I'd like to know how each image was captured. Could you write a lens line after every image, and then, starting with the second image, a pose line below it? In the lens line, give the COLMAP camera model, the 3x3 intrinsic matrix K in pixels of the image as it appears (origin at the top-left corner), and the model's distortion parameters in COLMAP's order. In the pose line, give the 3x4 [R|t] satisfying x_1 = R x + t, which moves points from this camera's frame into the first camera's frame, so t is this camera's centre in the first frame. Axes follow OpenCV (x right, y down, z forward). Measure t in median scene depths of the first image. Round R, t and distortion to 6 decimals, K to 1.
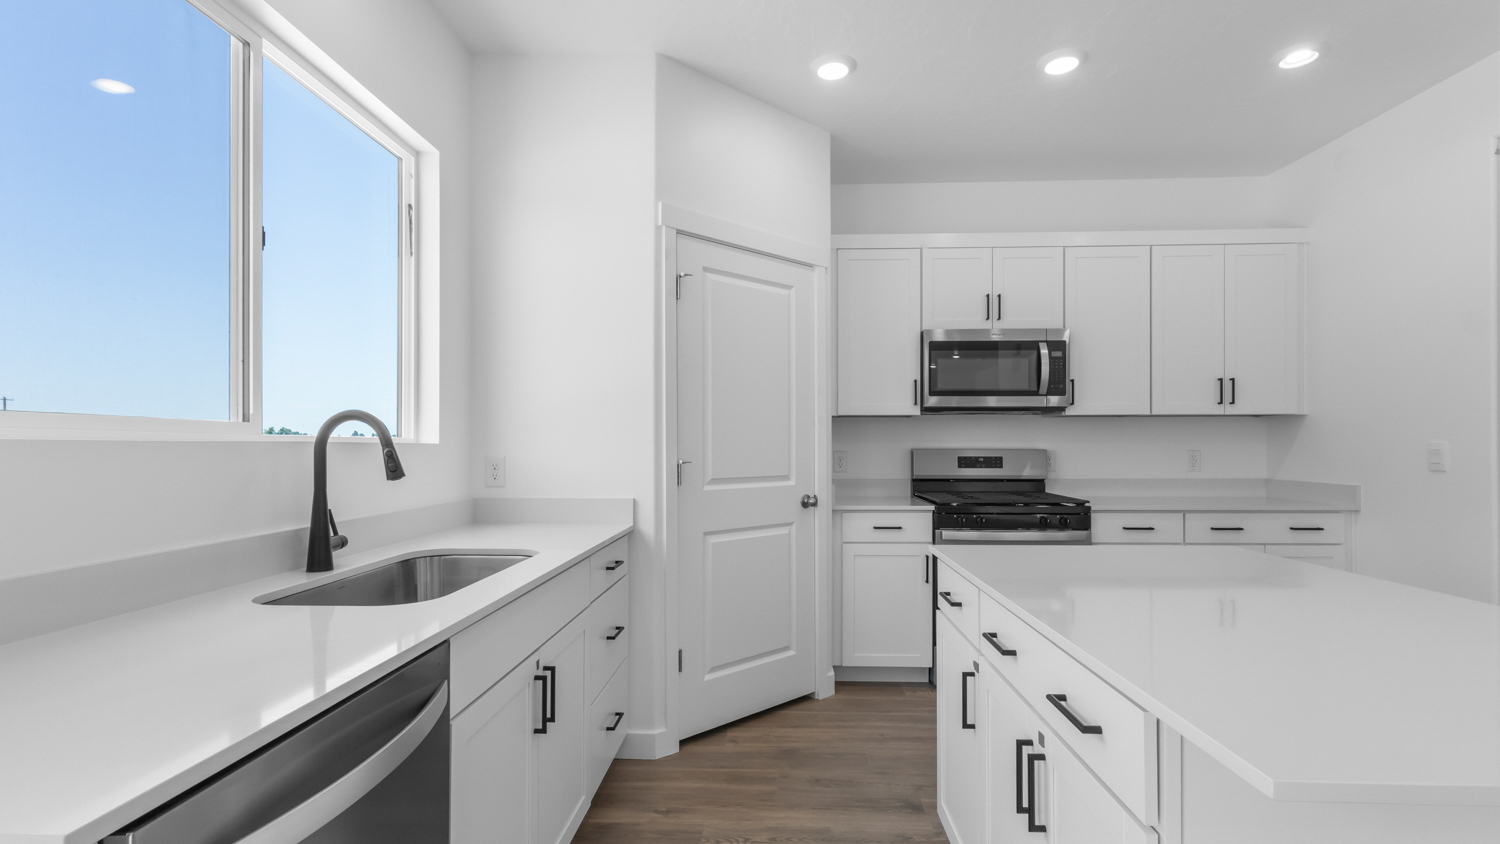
lens RADIAL K [[715.2, 0, 752.6], [0, 715.2, 466.6], [0, 0, 1]] dist [-0.001567, 0.000048]
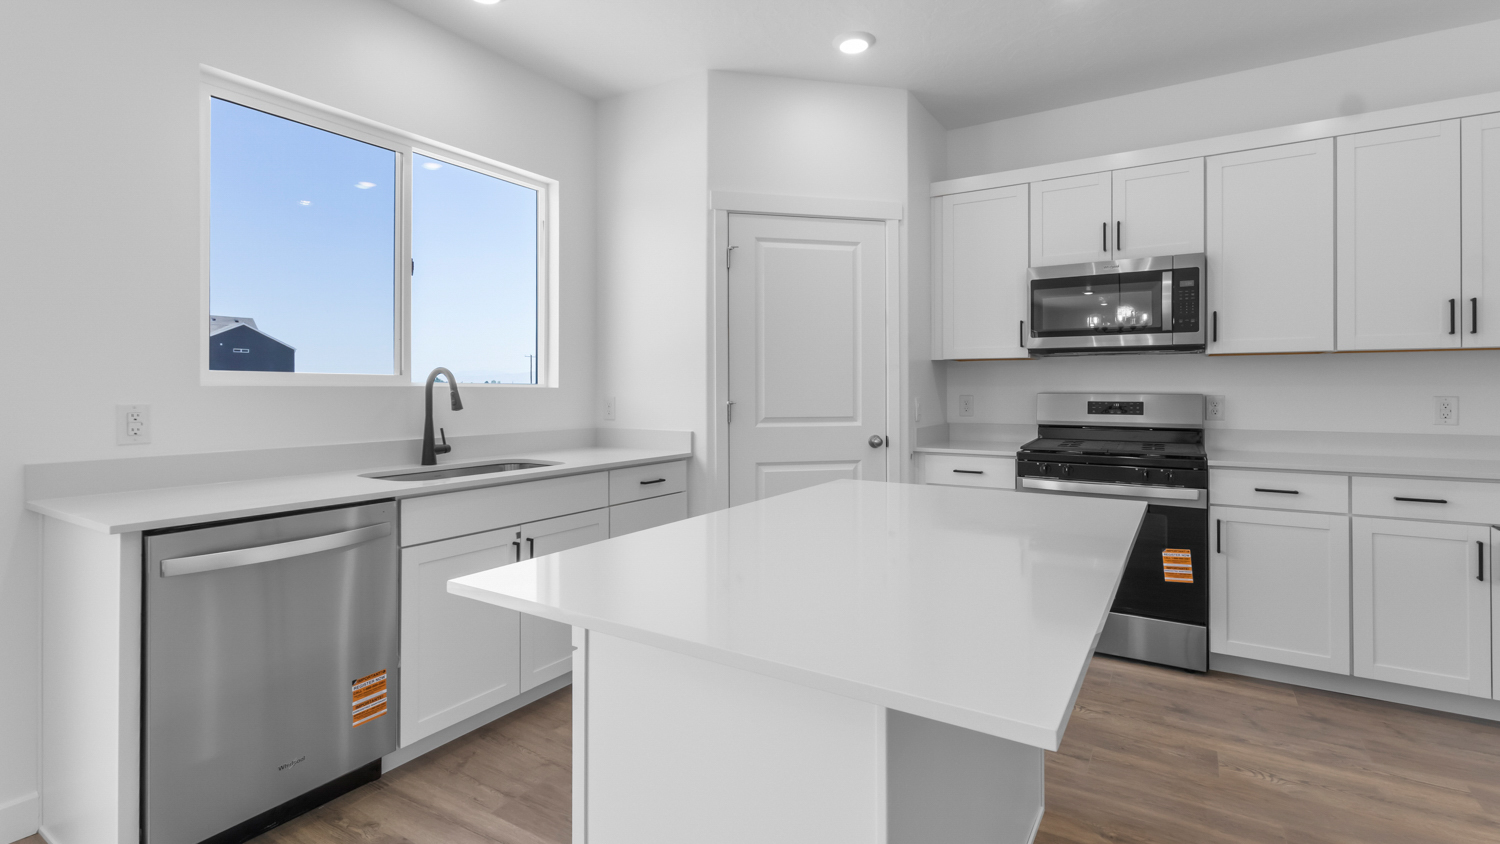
lens RADIAL K [[717.0, 0, 750.0], [0, 717.0, 422.0], [0, 0, 1]] dist [0.001003, 0.000241]
pose [[0.856619, 0.024775, -0.515354, 0.444312], [-0.015907, 0.999640, 0.021616, -0.000724], [0.515704, -0.010319, 0.856705, -0.017384]]
